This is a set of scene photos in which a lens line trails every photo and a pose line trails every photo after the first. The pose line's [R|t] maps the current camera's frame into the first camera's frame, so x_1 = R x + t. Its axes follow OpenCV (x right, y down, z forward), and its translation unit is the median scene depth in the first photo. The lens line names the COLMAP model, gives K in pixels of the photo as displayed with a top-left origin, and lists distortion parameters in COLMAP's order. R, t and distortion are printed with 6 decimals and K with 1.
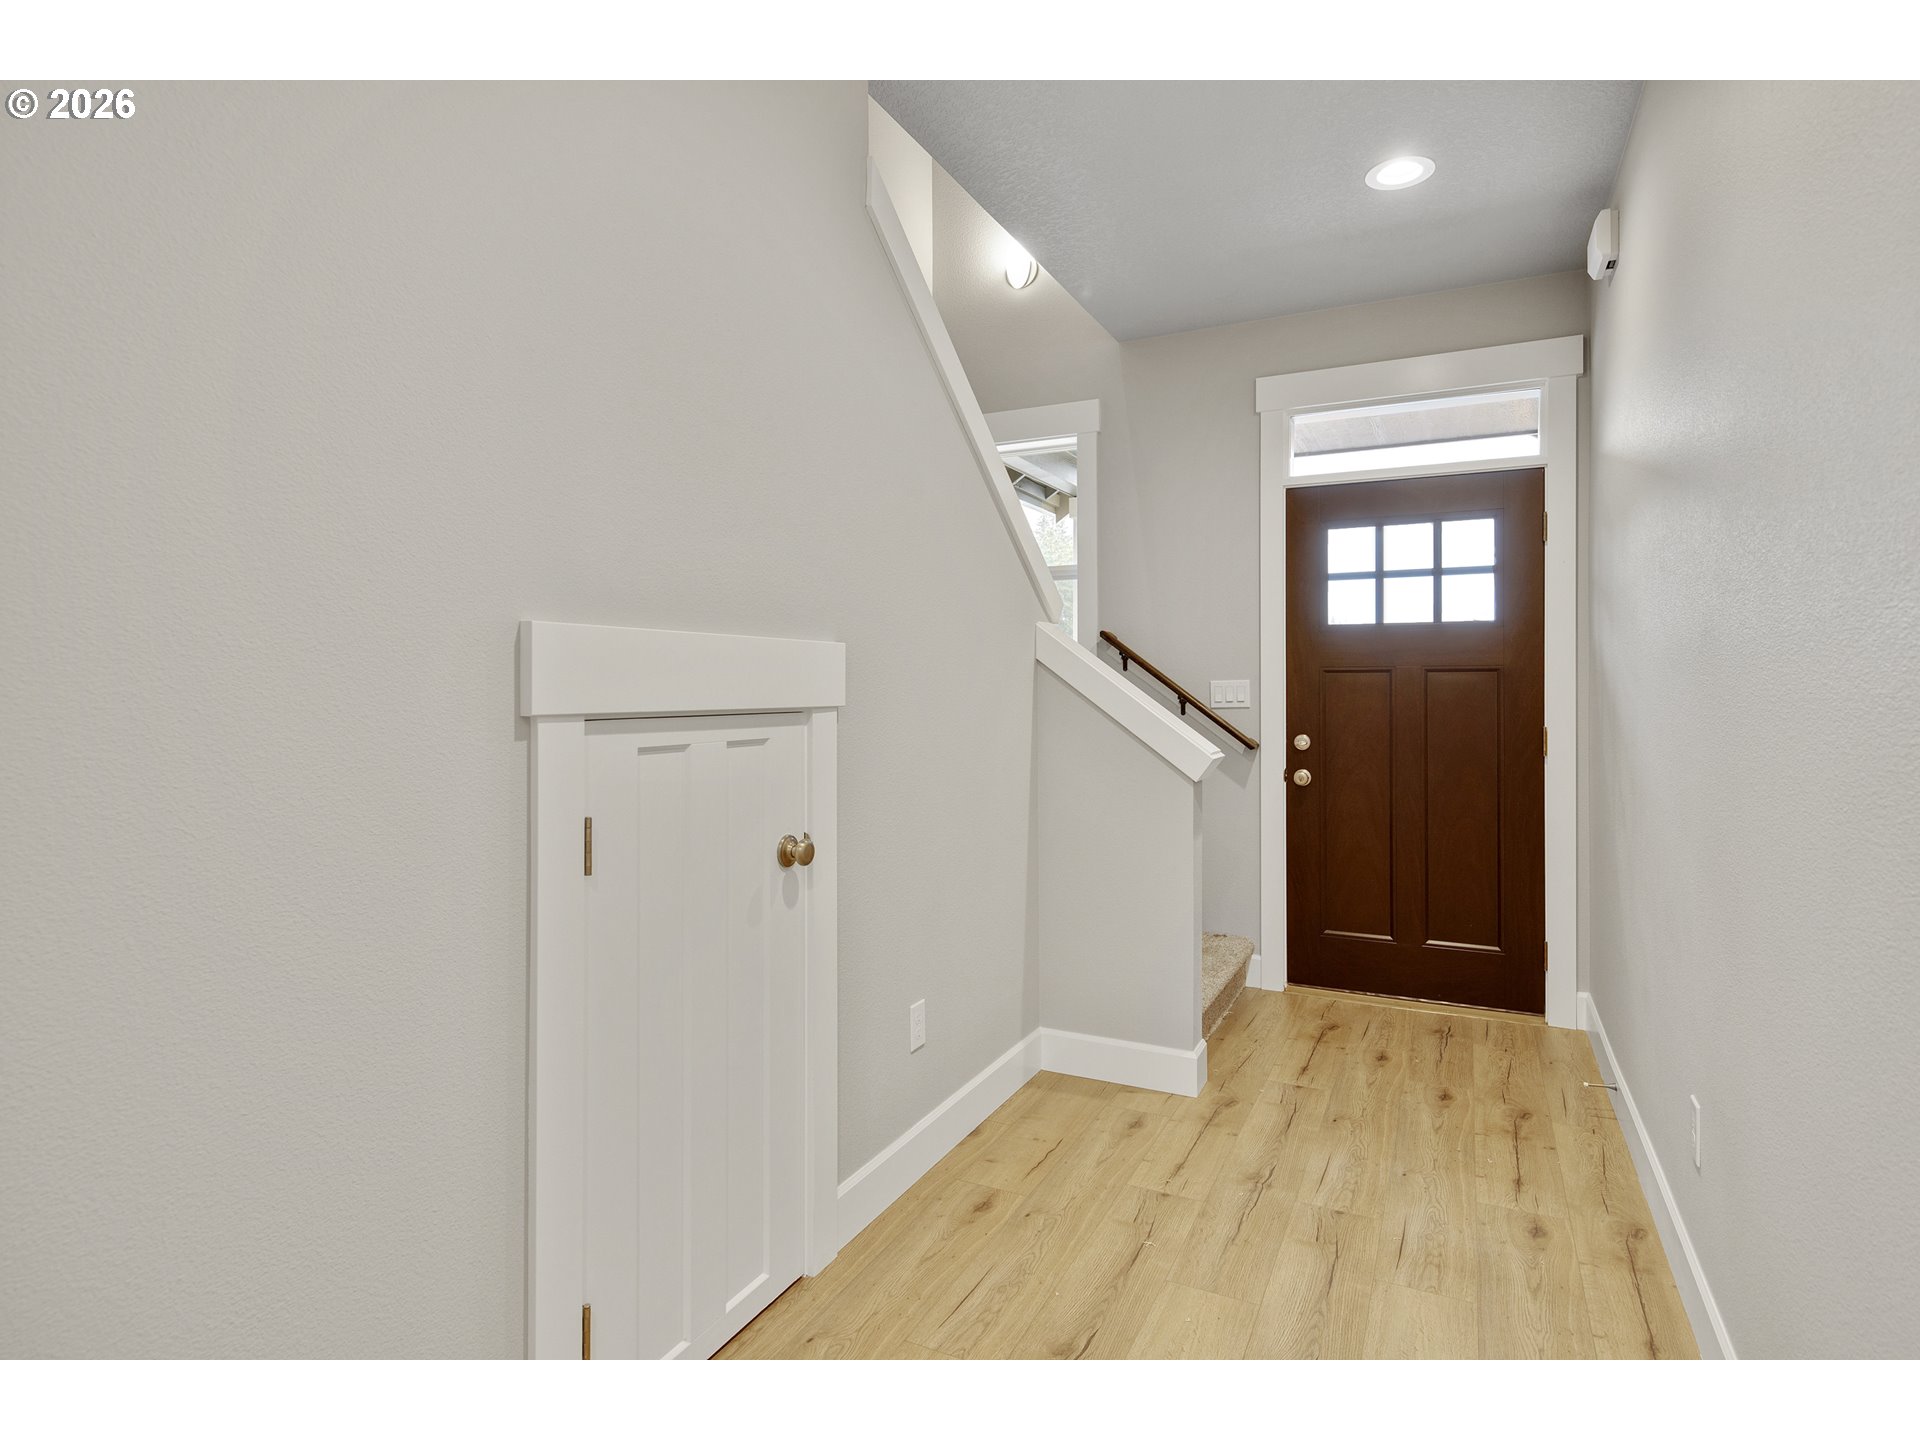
lens RADIAL K [[1029.7, 0, 960.0], [0, 1029.7, 720.0], [0, 0, 1]] dist [0.001120, -0.000389]
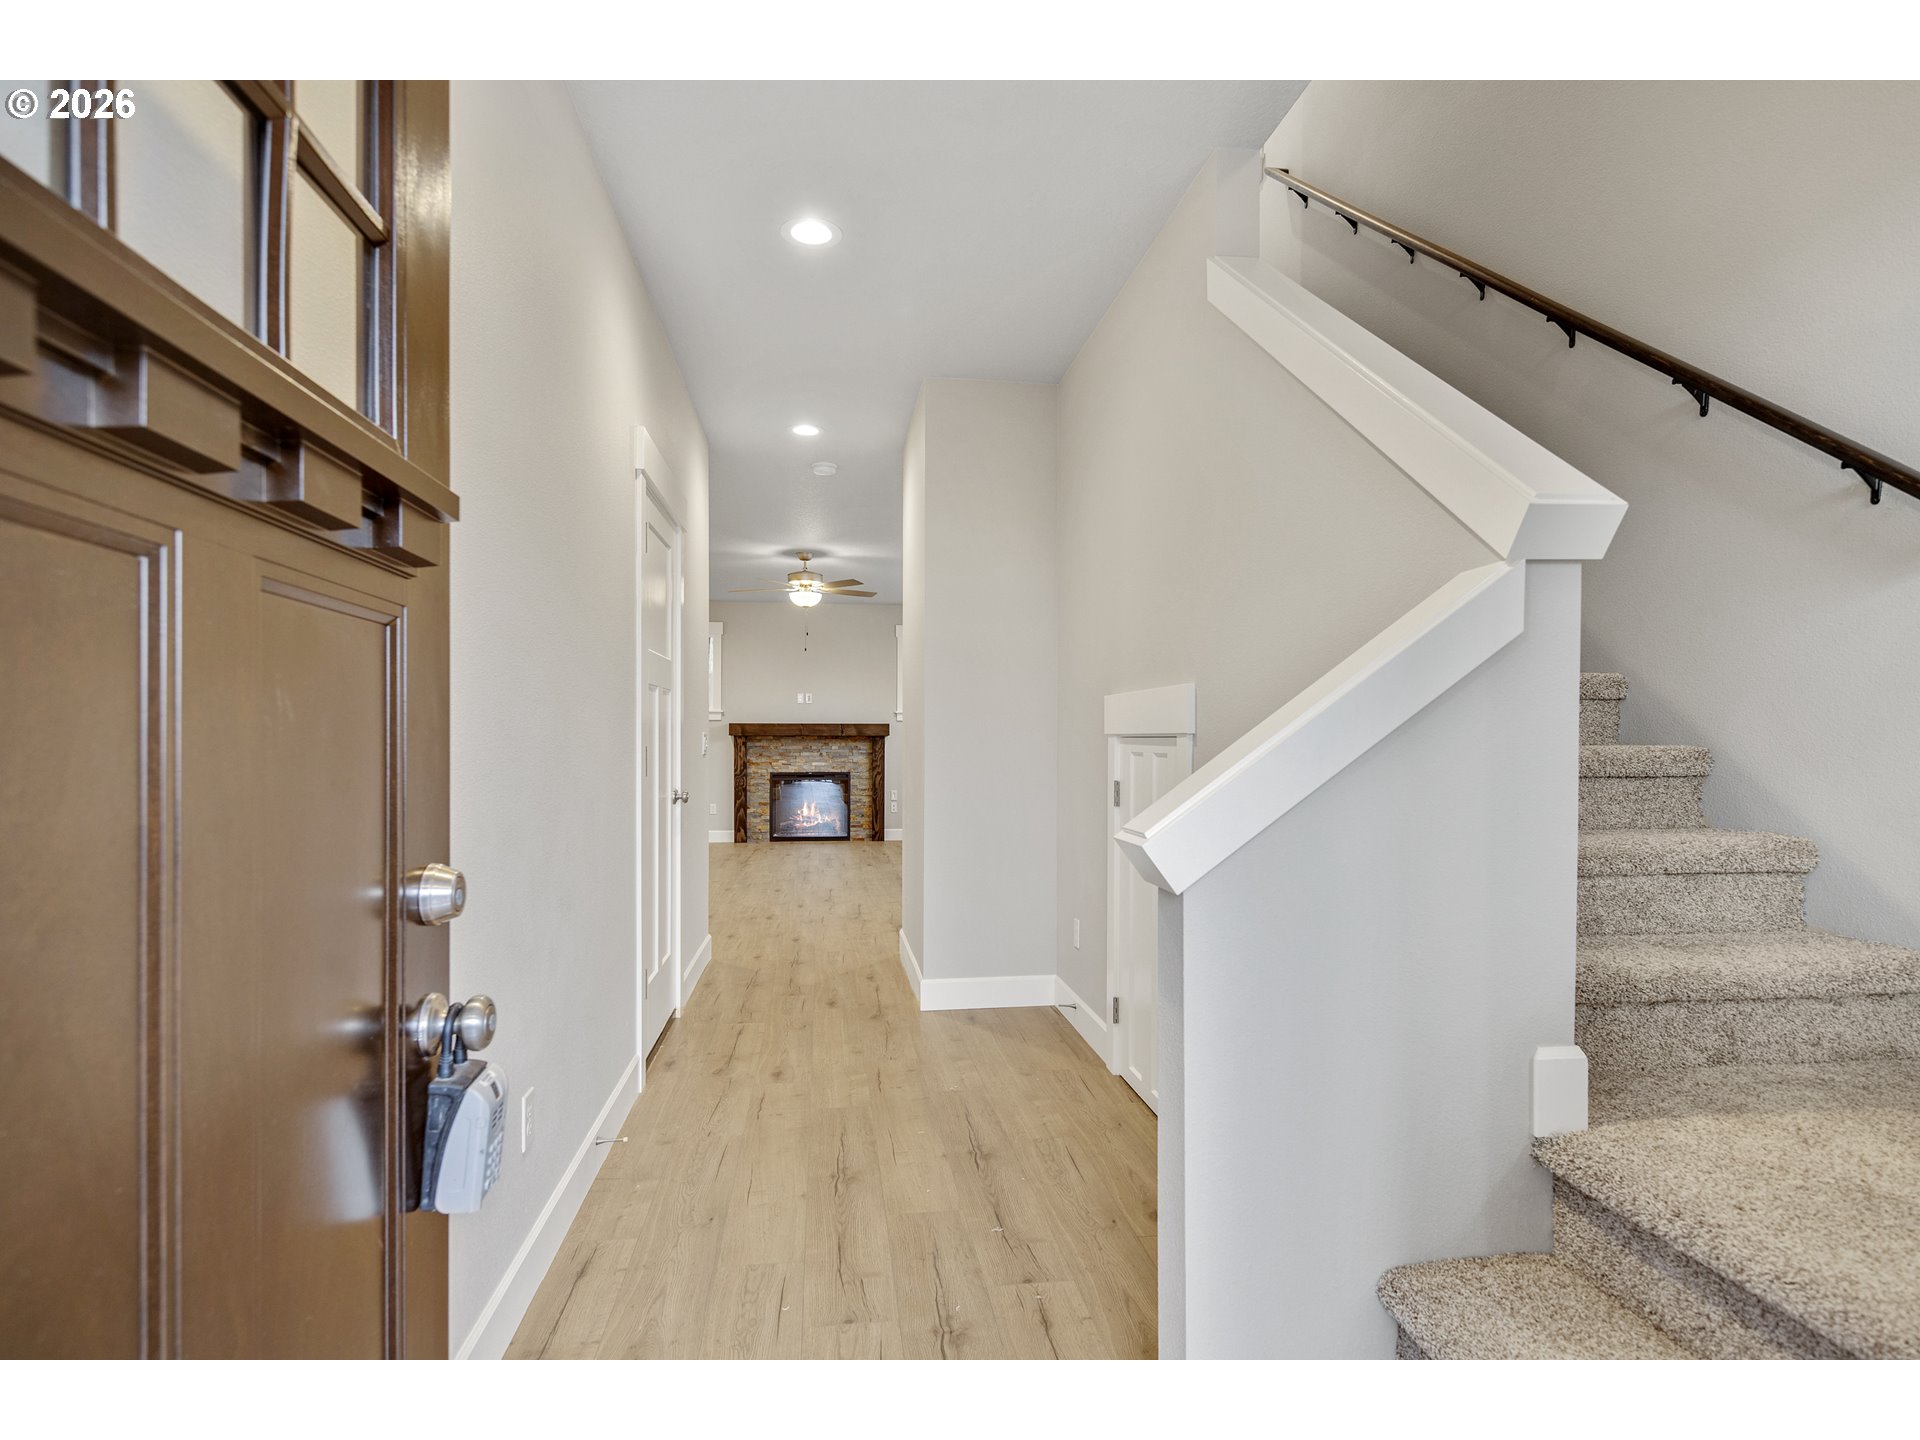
lens RADIAL K [[1029.7, 0, 960.0], [0, 1029.7, 720.0], [0, 0, 1]] dist [0.001120, -0.000389]
pose [[-0.831663, -0.001713, -0.555279, 0.821039], [-0.008584, 0.999915, 0.009772, -0.037976], [0.555215, 0.012894, -0.831607, 1.877140]]
